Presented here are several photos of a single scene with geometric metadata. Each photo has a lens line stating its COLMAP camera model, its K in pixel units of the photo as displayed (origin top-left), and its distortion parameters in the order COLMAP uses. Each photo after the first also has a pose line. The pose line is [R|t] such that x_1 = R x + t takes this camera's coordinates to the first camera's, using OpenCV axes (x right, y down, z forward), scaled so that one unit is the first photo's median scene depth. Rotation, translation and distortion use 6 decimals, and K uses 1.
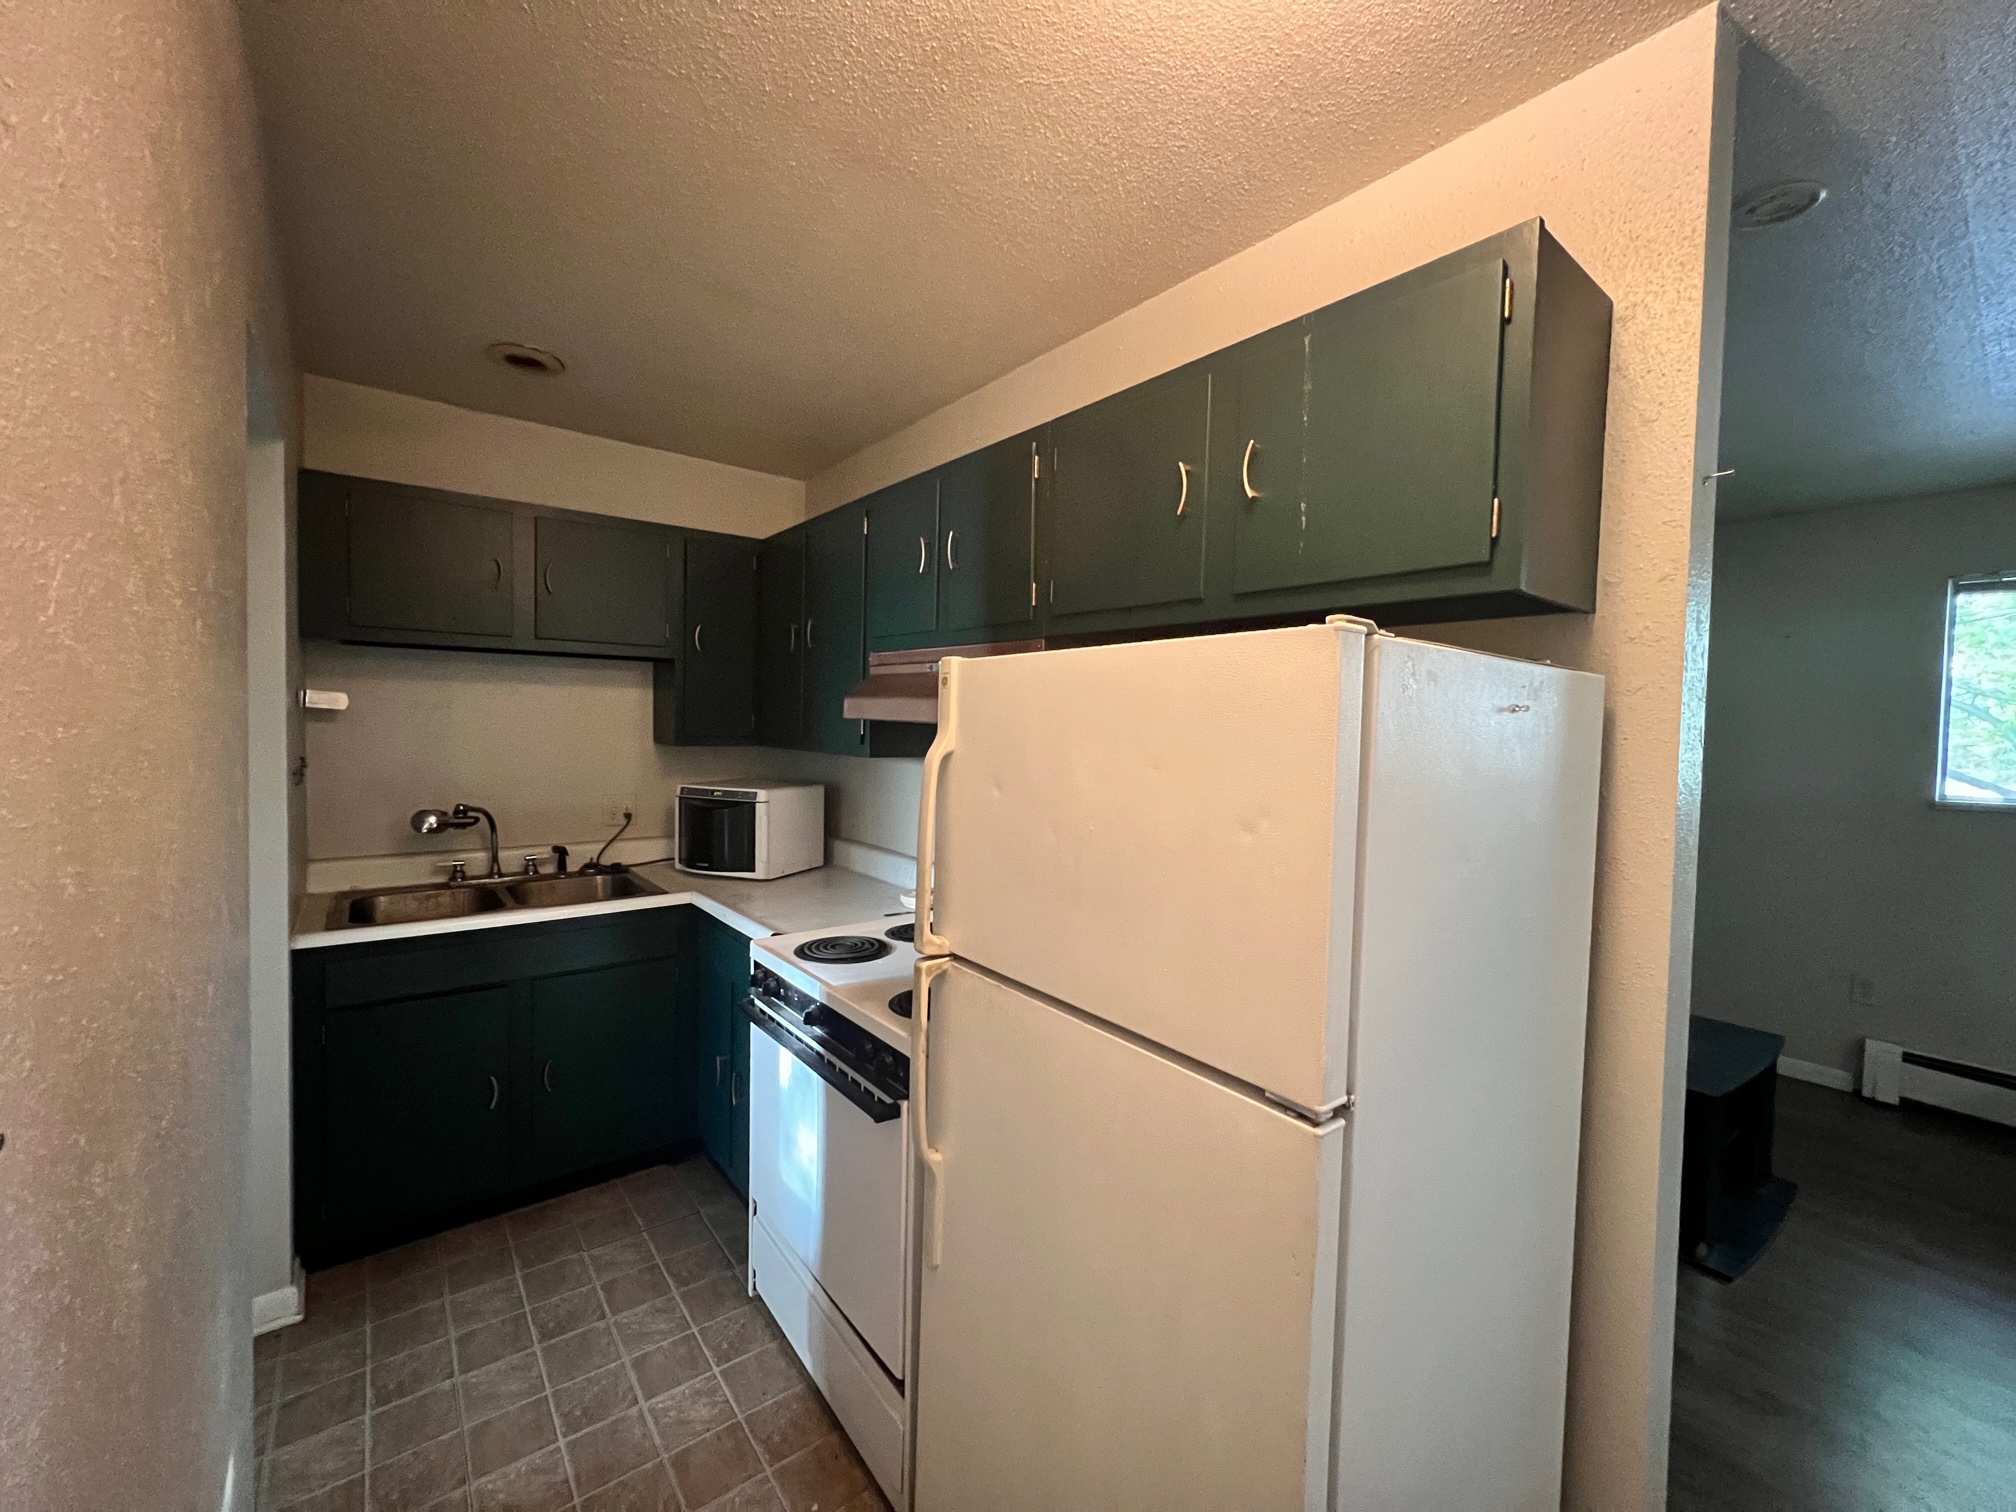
lens RADIAL K [[812.9, 0, 1006.9], [0, 812.9, 755.2], [0, 0, 1]] dist [-0.001980, 0.001705]
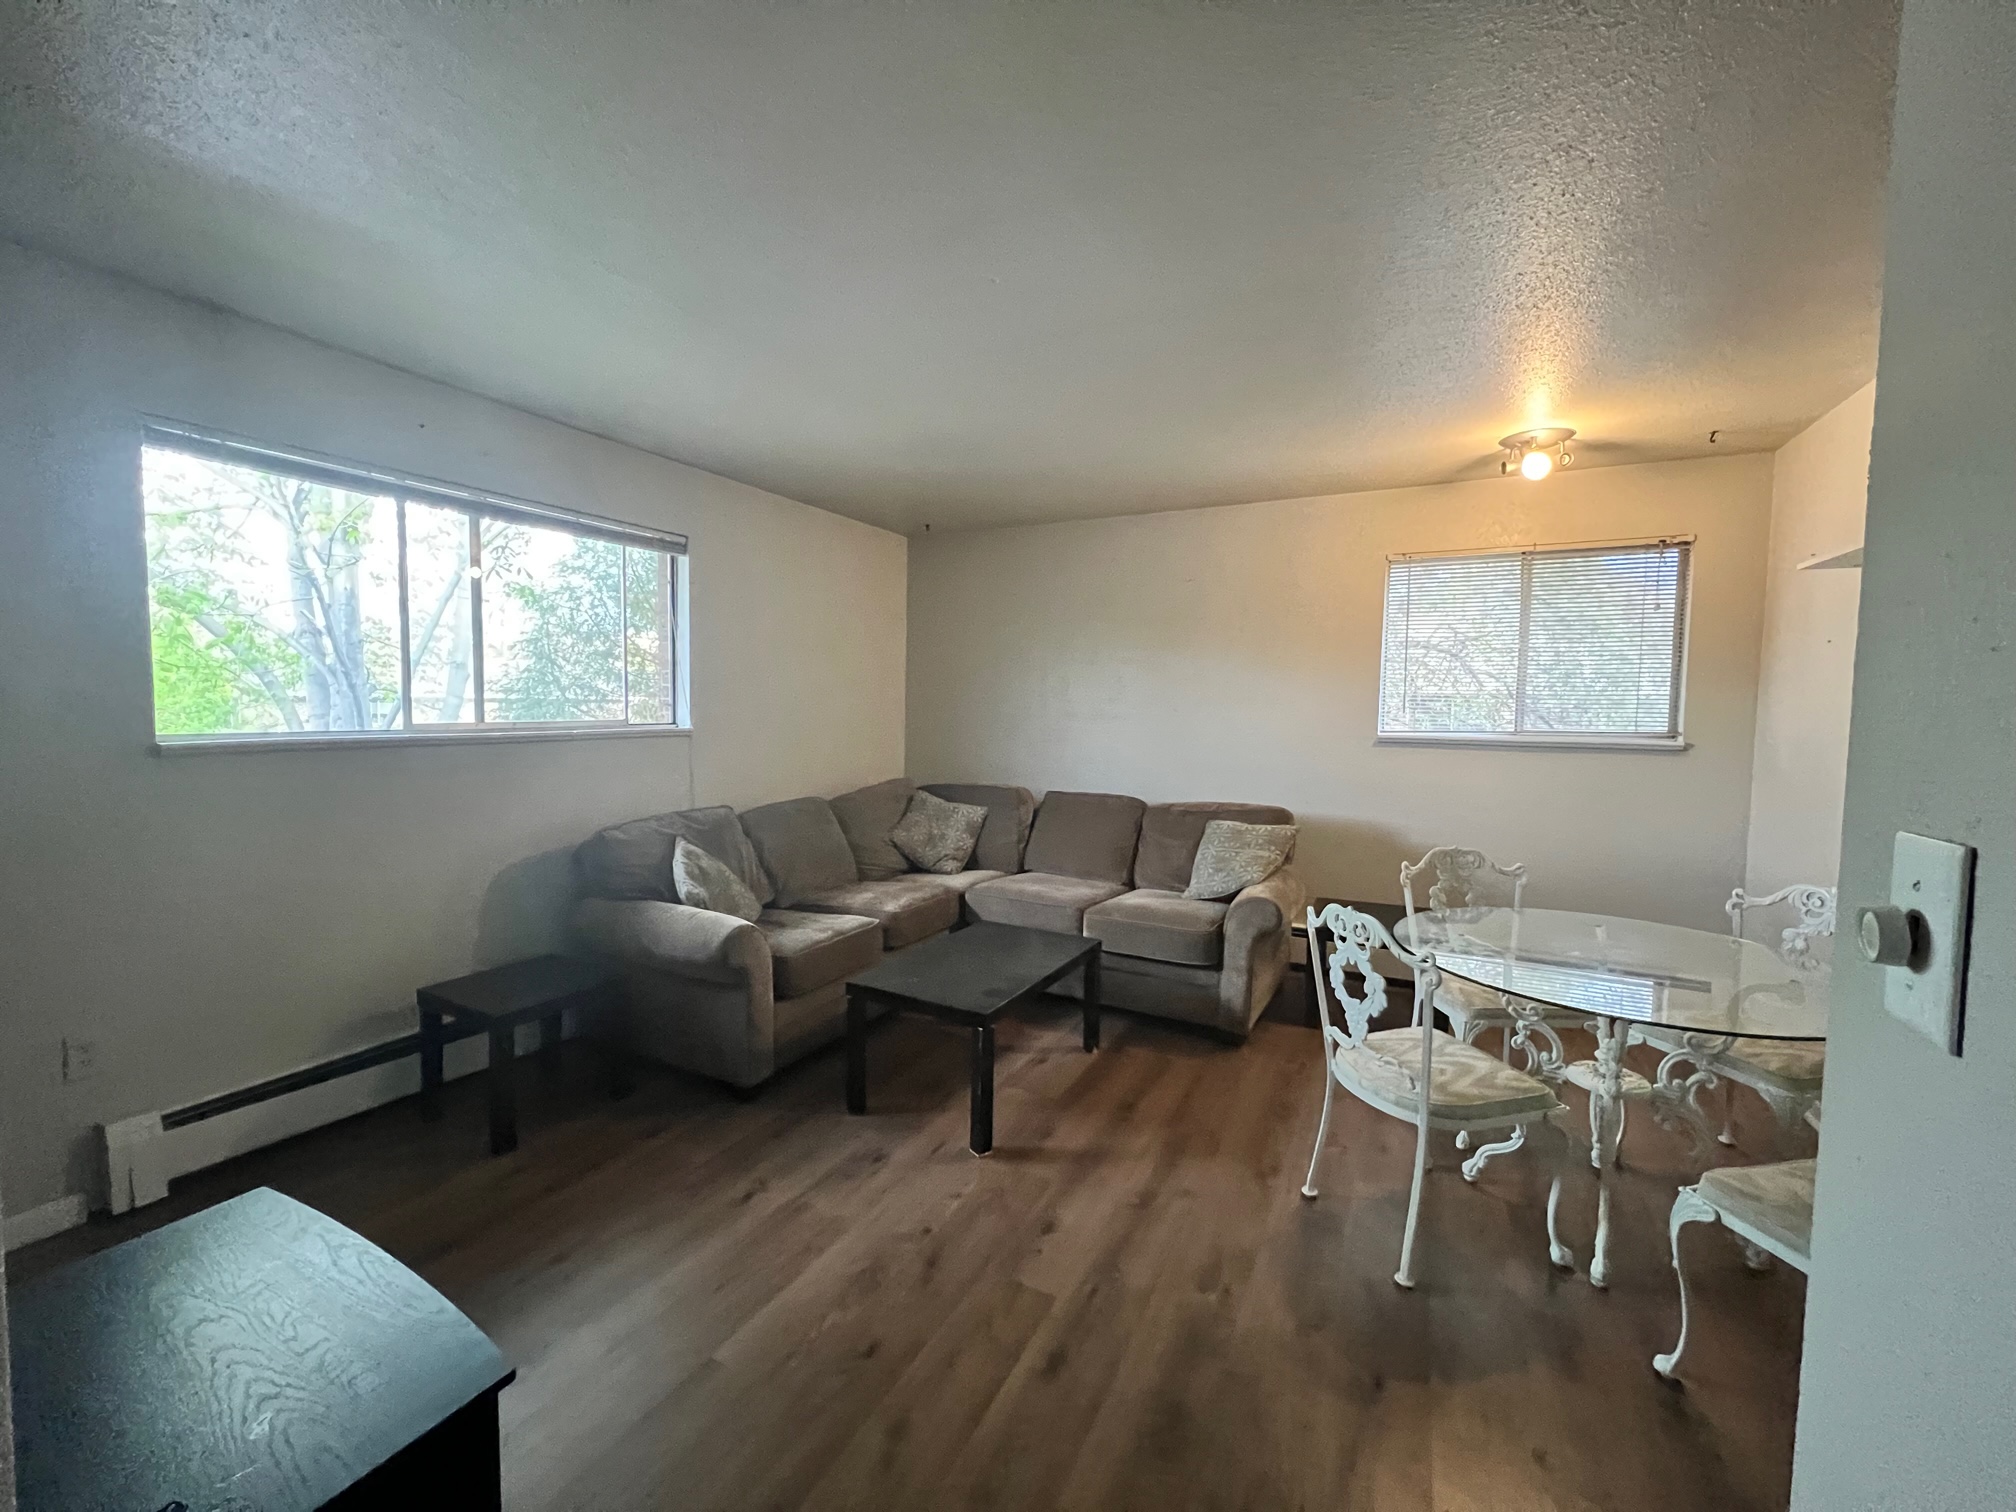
lens RADIAL K [[812.9, 0, 1000.1], [0, 812.9, 749.9], [0, 0, 1]] dist [-0.001980, 0.001705]
pose [[-0.387286, -0.087885, 0.917761, 0.234225], [0.010808, 0.994945, 0.099838, -0.000704], [-0.921896, 0.048585, -0.384378, 0.601940]]
